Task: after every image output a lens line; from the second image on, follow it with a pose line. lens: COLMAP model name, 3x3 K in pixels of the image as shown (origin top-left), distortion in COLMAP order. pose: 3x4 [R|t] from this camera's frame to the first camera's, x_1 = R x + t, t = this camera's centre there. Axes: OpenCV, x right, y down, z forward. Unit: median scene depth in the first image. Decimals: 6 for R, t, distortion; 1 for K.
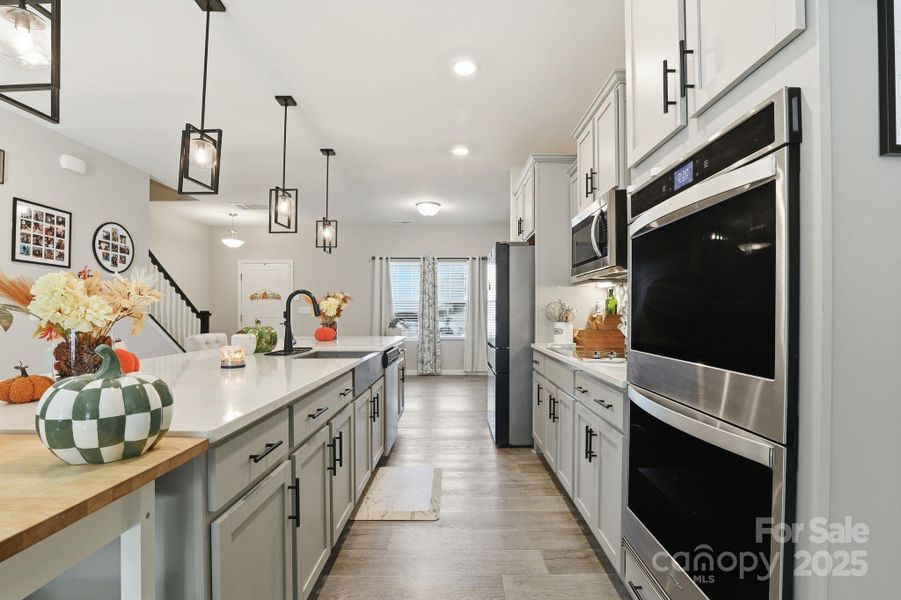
lens RADIAL K [[425.3, 0, 450.5], [0, 425.3, 309.0], [0, 0, 1]] dist [-0.030788, 0.000033]
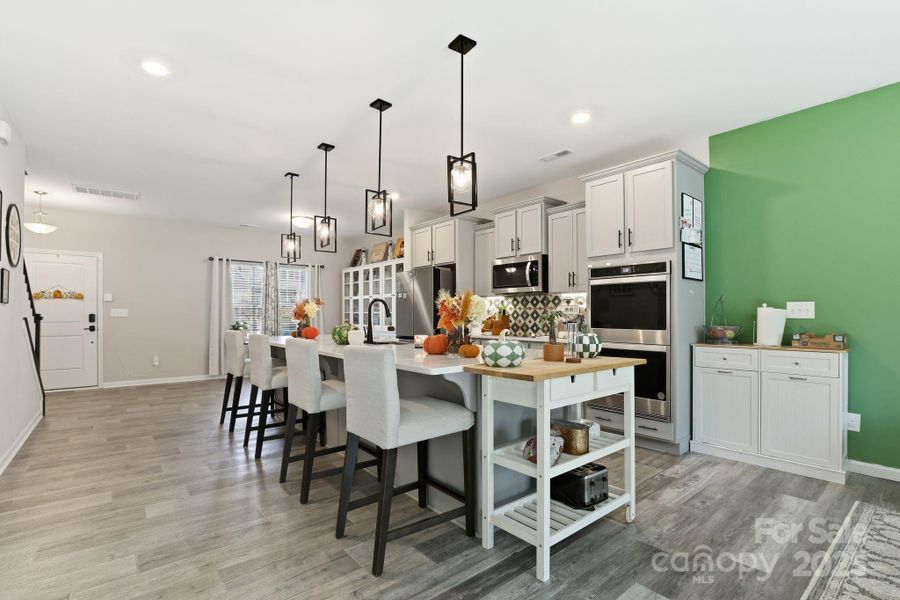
lens RADIAL K [[419.4, 0, 457.7], [0, 419.4, 313.7], [0, 0, 1]] dist [-0.025294, 0.000704]
pose [[0.770597, -0.001125, 0.637322, -0.355684], [-0.002083, 0.999989, 0.004283, -0.000069], [-0.637319, -0.004628, 0.770586, -0.090031]]
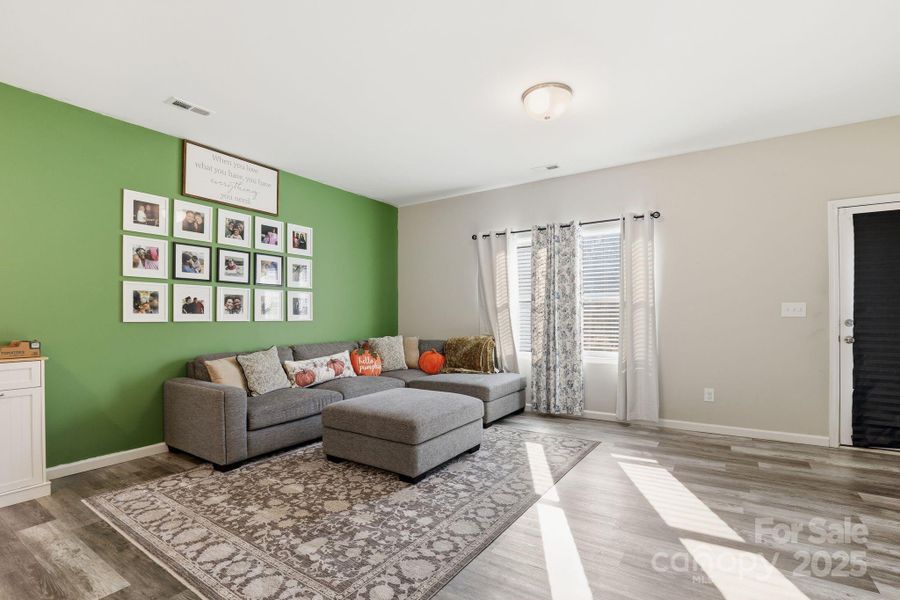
lens RADIAL K [[419.4, 0, 457.7], [0, 419.4, 313.7], [0, 0, 1]] dist [-0.025294, 0.000704]
pose [[-0.835306, 0.003518, 0.549775, -0.350311], [-0.001631, 0.999959, -0.008877, -0.001406], [-0.549784, -0.008311, -0.835266, 0.062781]]
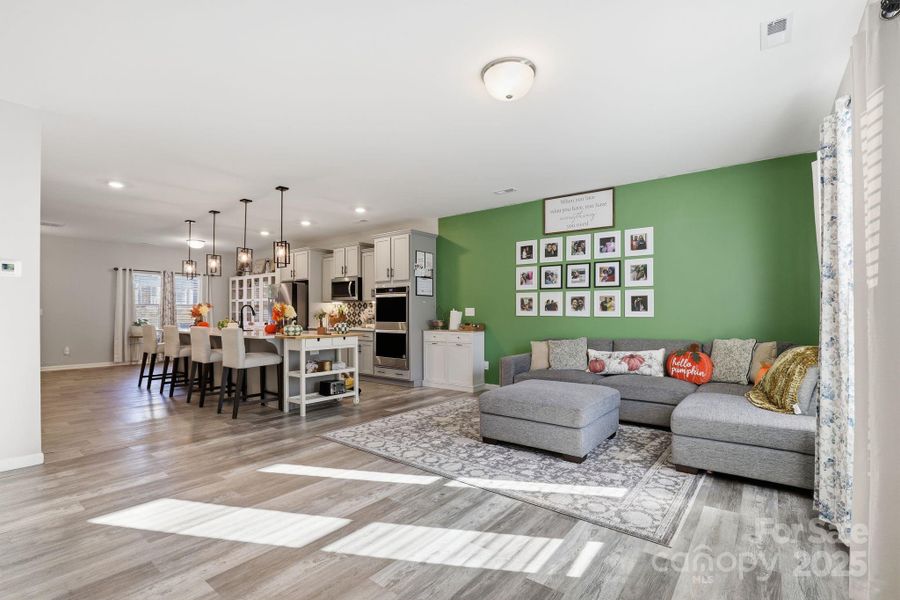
lens RADIAL K [[413.1, 0, 453.5], [0, 413.1, 312.2], [0, 0, 1]] dist [-0.029038, 0.000554]
pose [[0.614743, -0.000654, 0.788728, -0.504058], [-0.003754, 0.999986, 0.003755, -0.004909], [-0.788719, -0.005269, 0.614731, -0.471530]]
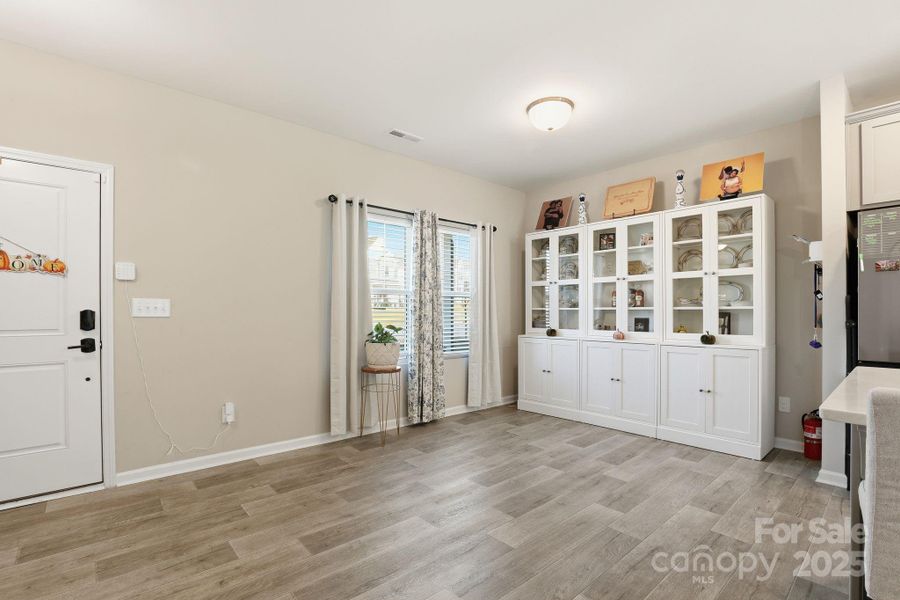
lens RADIAL K [[419.4, 0, 457.7], [0, 419.4, 313.7], [0, 0, 1]] dist [-0.025294, 0.000704]
pose [[0.743521, -0.004747, 0.668696, -0.395221], [-0.002481, 0.999948, 0.009857, 0.004184], [-0.668708, -0.008988, 0.743470, 0.560677]]
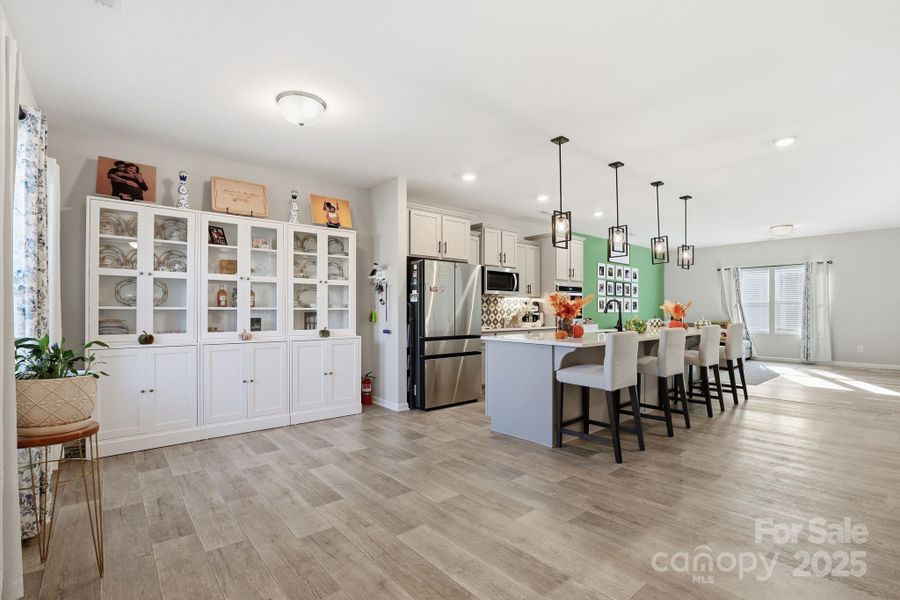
lens RADIAL K [[424.8, 0, 450.0], [0, 424.8, 309.0], [0, 0, 1]] dist [-0.030788, 0.000033]
pose [[-0.647586, 0.000333, 0.761993, -0.451142], [-0.006824, 0.999957, -0.006237, 0.004339], [-0.761962, -0.009239, -0.647556, 0.944082]]
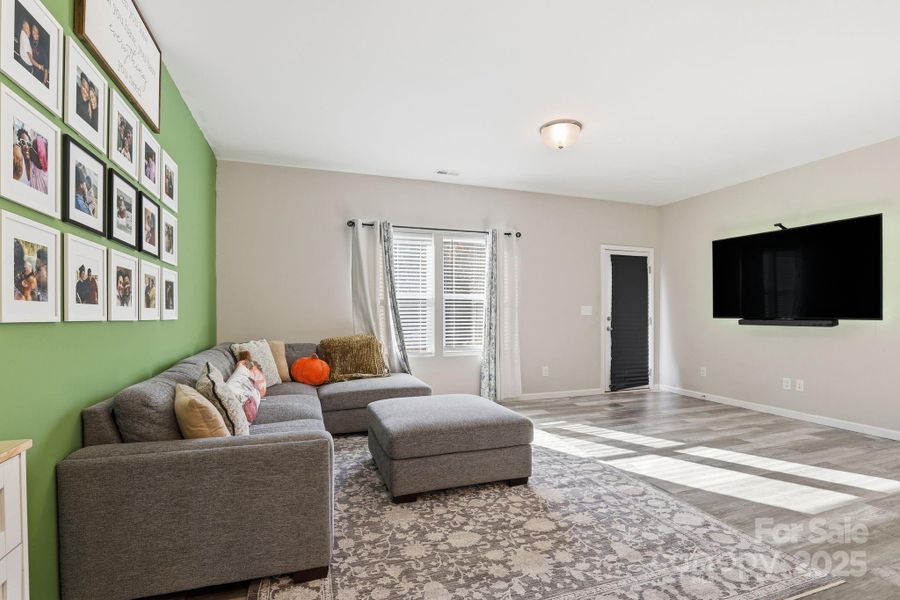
lens RADIAL K [[426.4, 0, 449.8], [0, 426.4, 319.0], [0, 0, 1]] dist [-0.026583, 0.000790]
pose [[-0.944829, 0.001366, -0.327560, 0.054683], [0.000769, 0.999998, 0.001952, 0.002435], [0.327562, 0.001593, -0.944828, 0.097654]]
